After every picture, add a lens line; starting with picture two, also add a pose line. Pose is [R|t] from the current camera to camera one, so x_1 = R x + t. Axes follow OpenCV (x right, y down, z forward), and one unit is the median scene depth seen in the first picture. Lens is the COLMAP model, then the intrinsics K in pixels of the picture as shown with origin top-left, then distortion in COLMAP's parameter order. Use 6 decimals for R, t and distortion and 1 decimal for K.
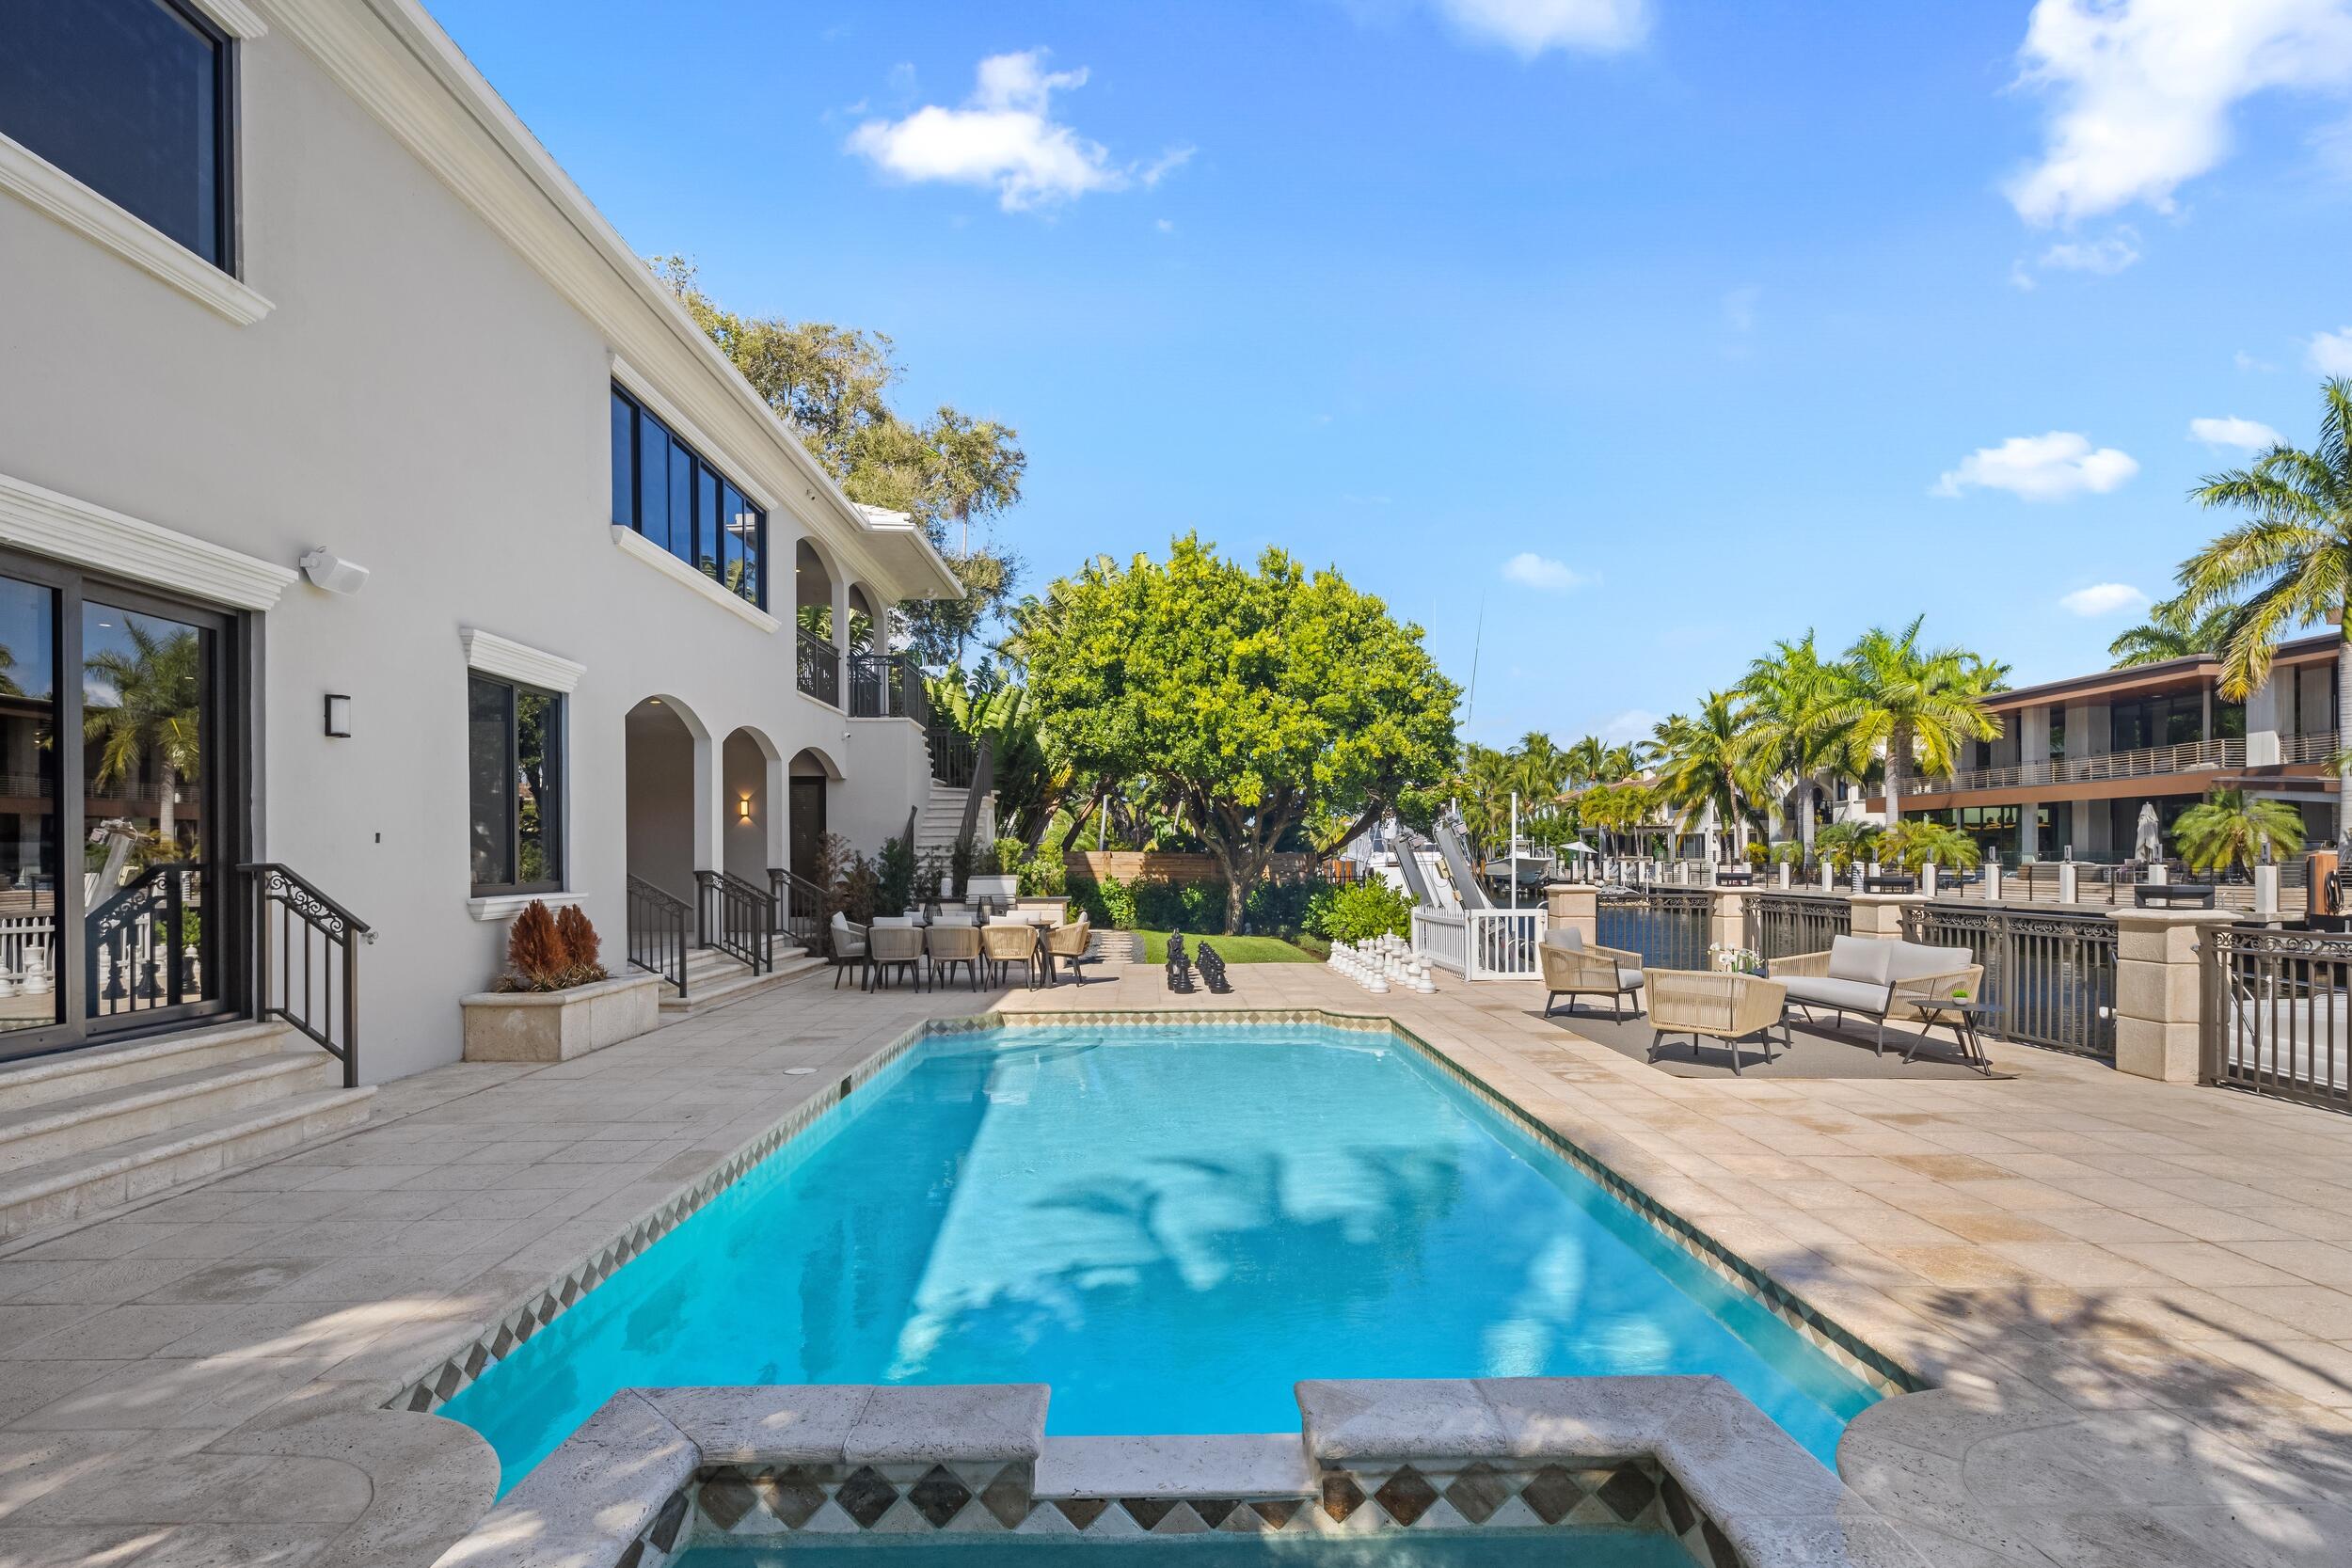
lens RADIAL K [[1146.7, 0, 1165.3], [0, 1146.7, 856.5], [0, 0, 1]] dist [0.001213, -0.000792]
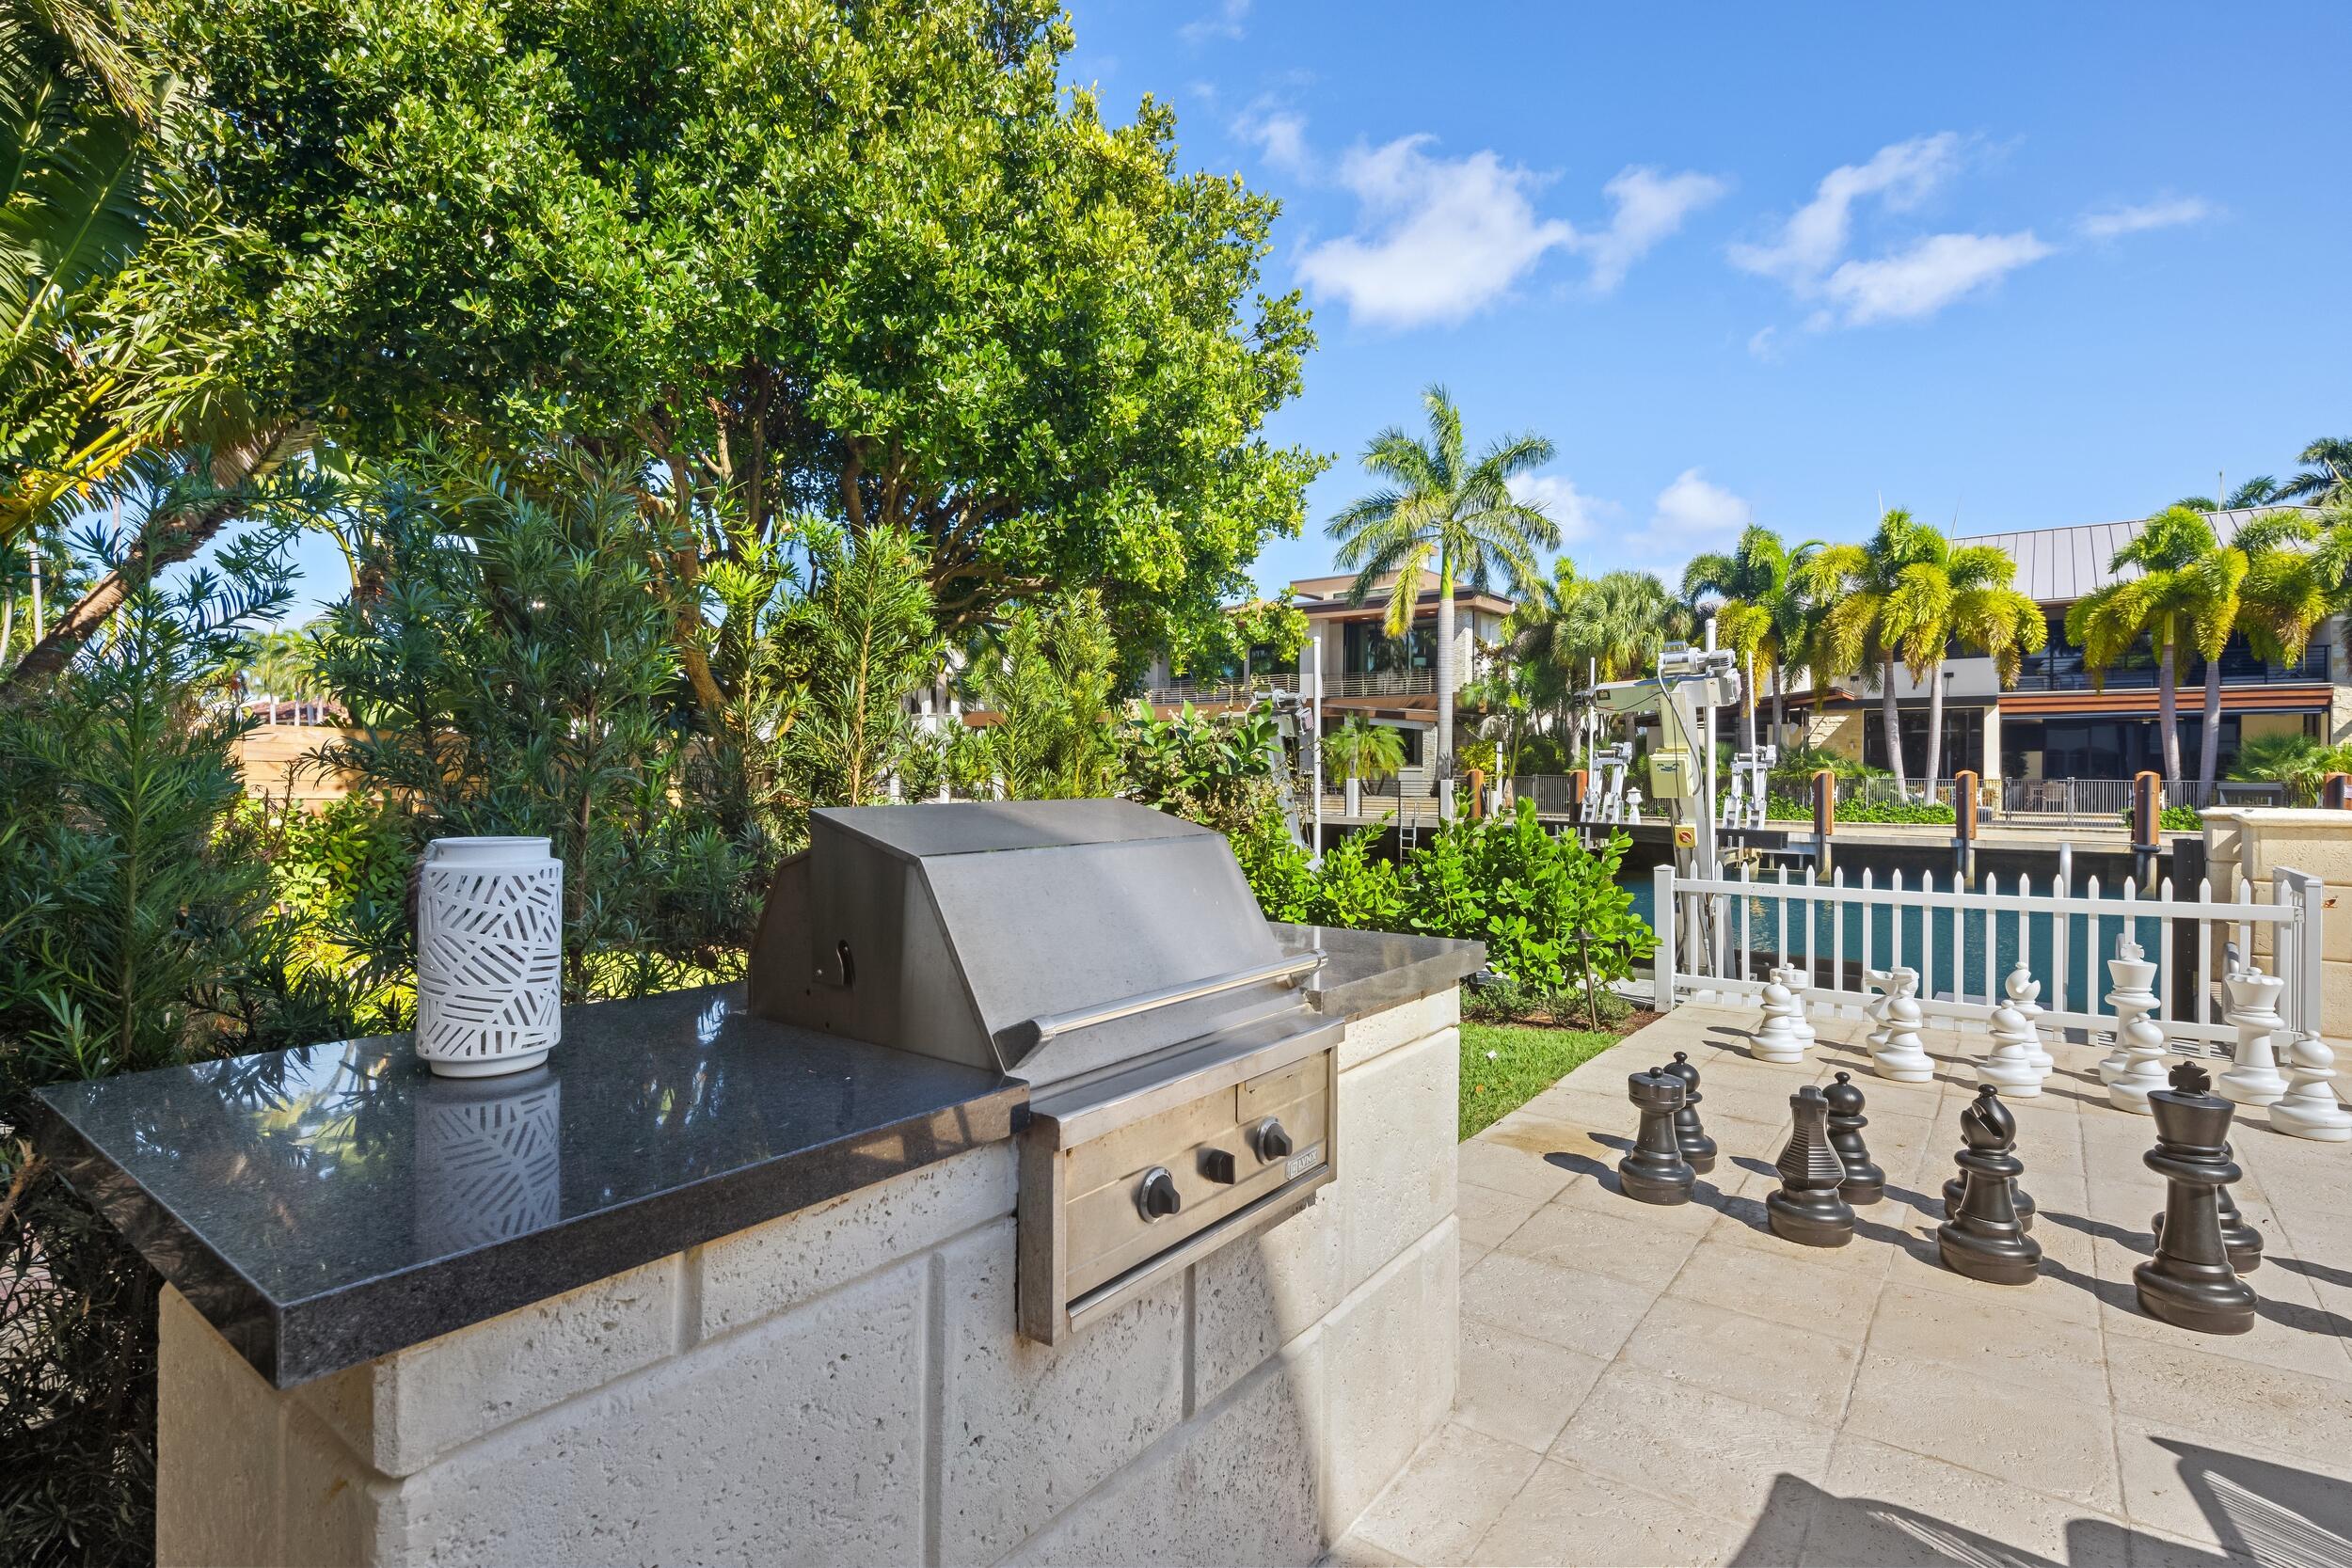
lens RADIAL K [[1133.6, 0, 1161.4], [0, 1133.6, 774.6], [0, 0, 1]] dist [0.003937, -0.004057]
pose [[0.620071, 0.007007, 0.784515, -0.099188], [-0.009533, 0.999954, -0.001396, 0.006363], [-0.784488, -0.006613, 0.620109, 0.407796]]
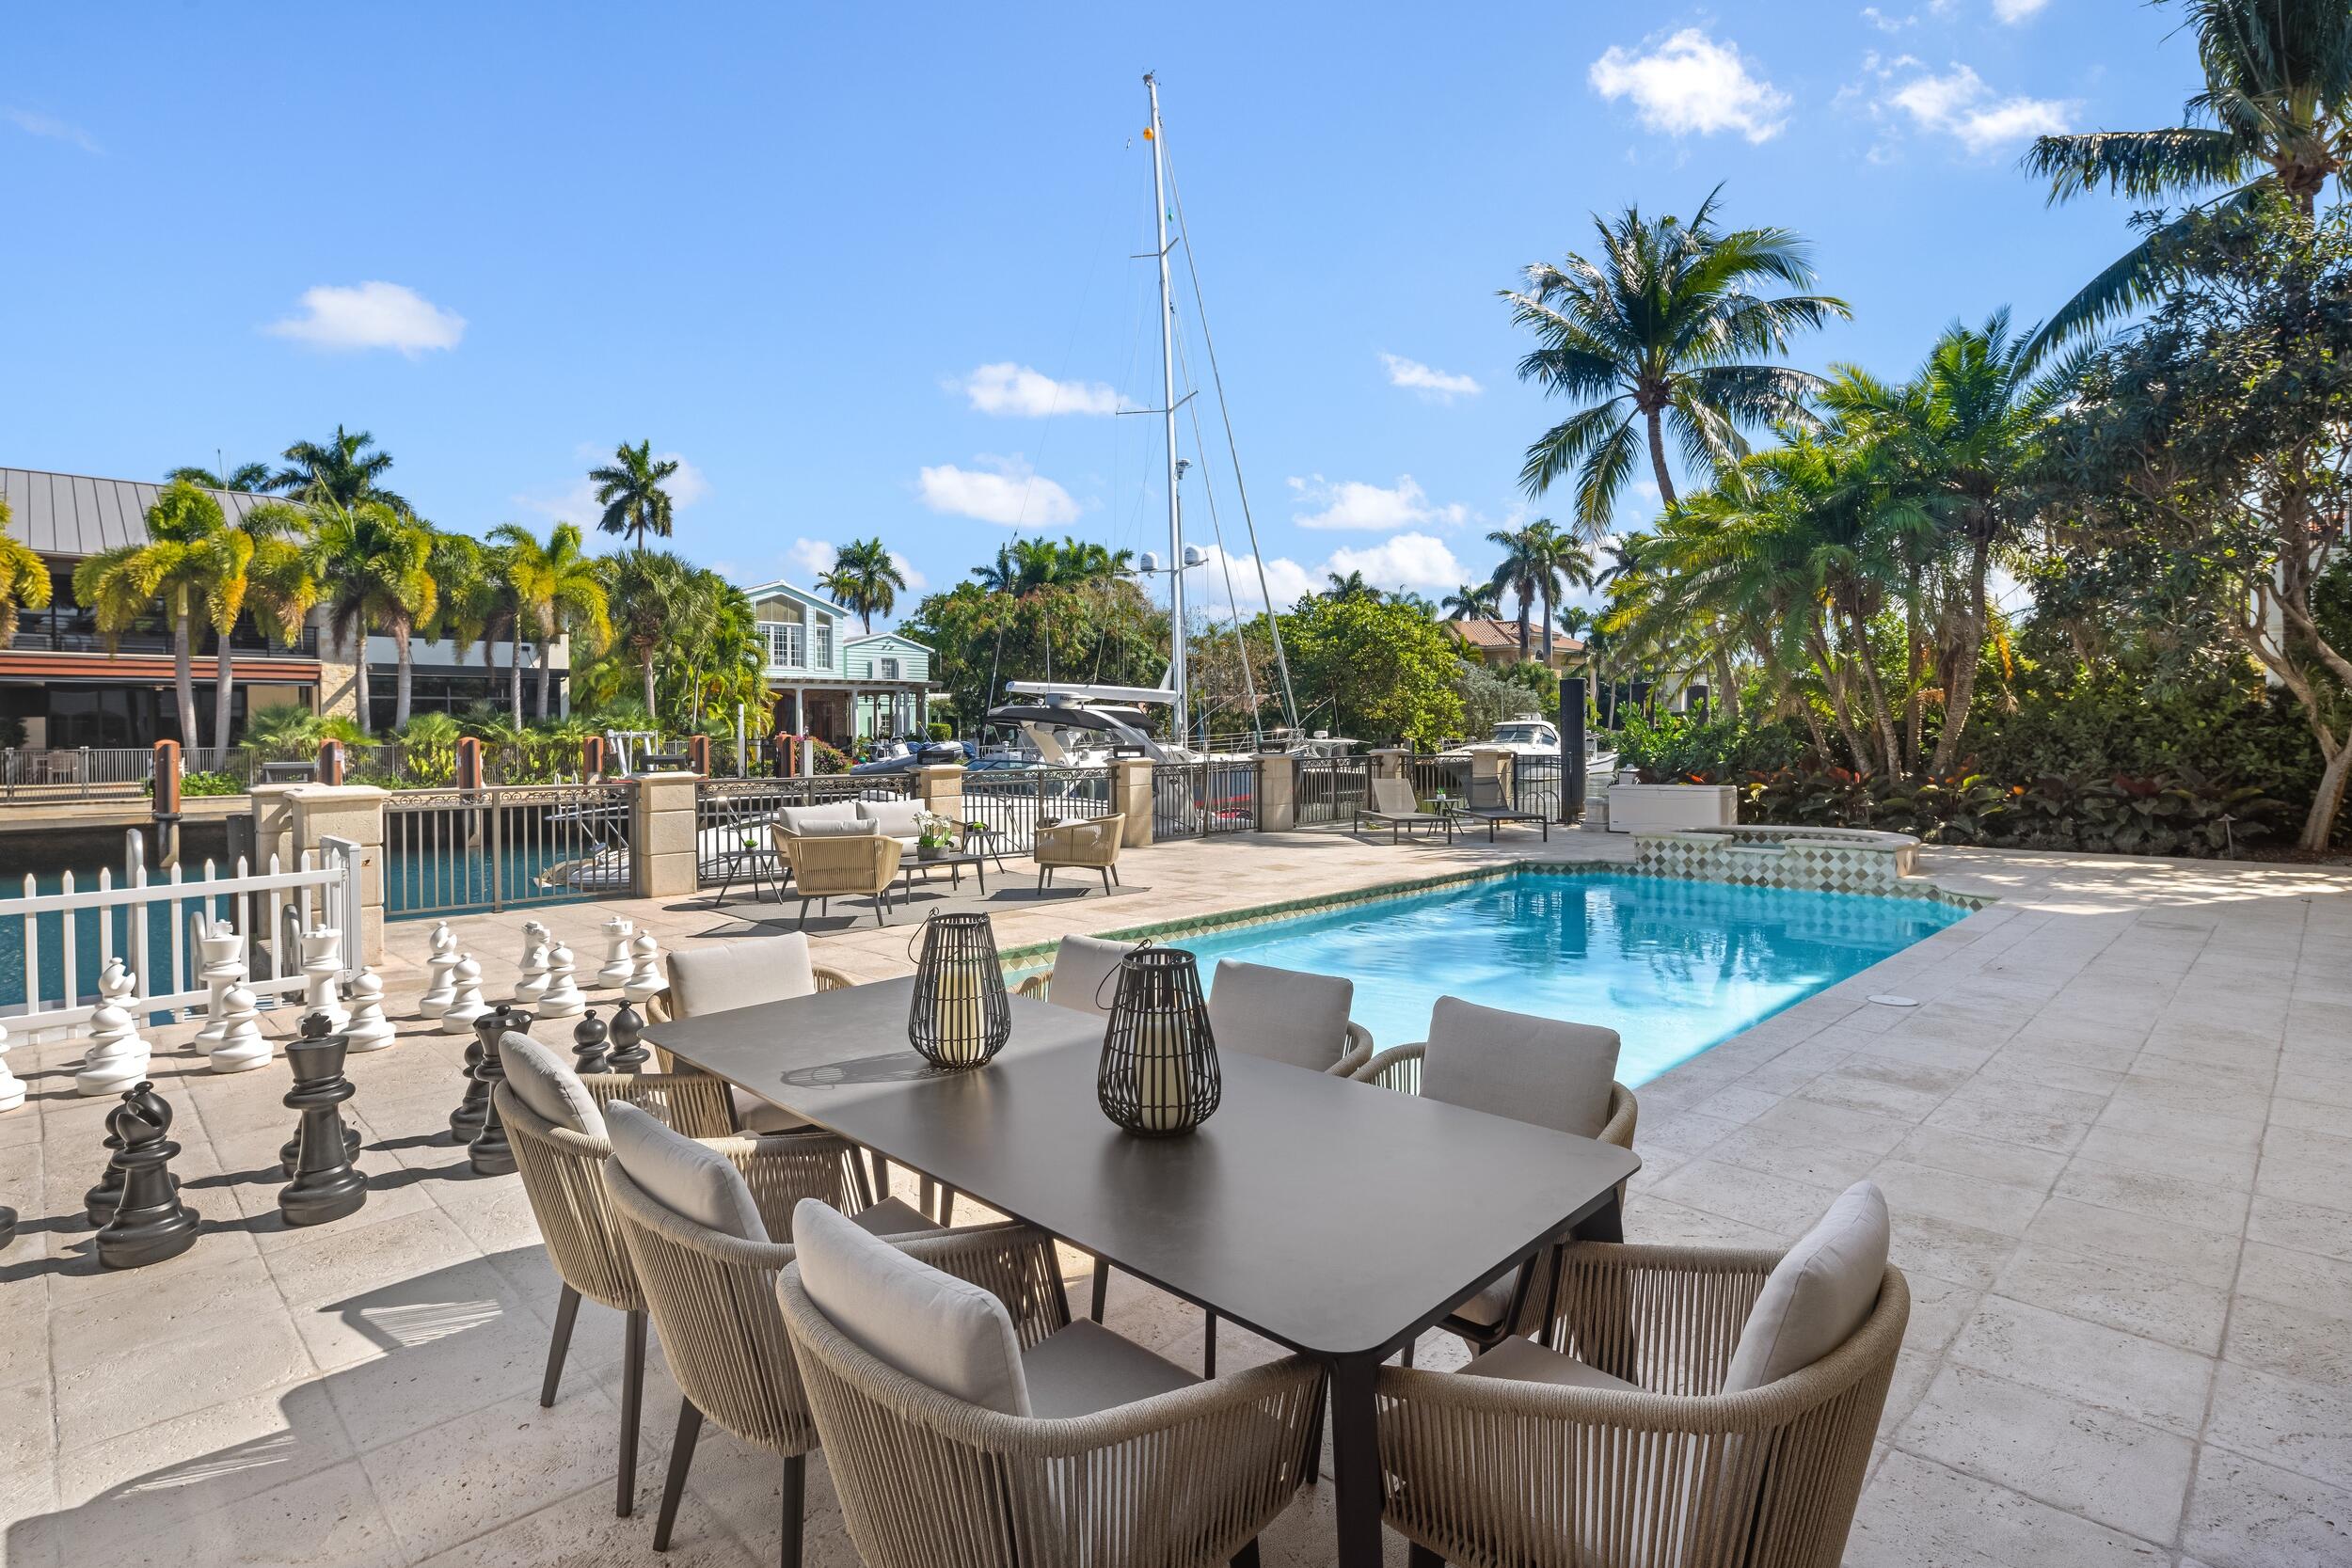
lens RADIAL K [[1153.7, 0, 1163.7], [0, 1153.7, 744.8], [0, 0, 1]] dist [0.000790, -0.001343]
pose [[-0.694762, 0.002422, 0.719236, -0.117047], [0.011912, 0.999896, 0.008139, 0.002151], [-0.719141, 0.014222, -0.694718, 0.416893]]
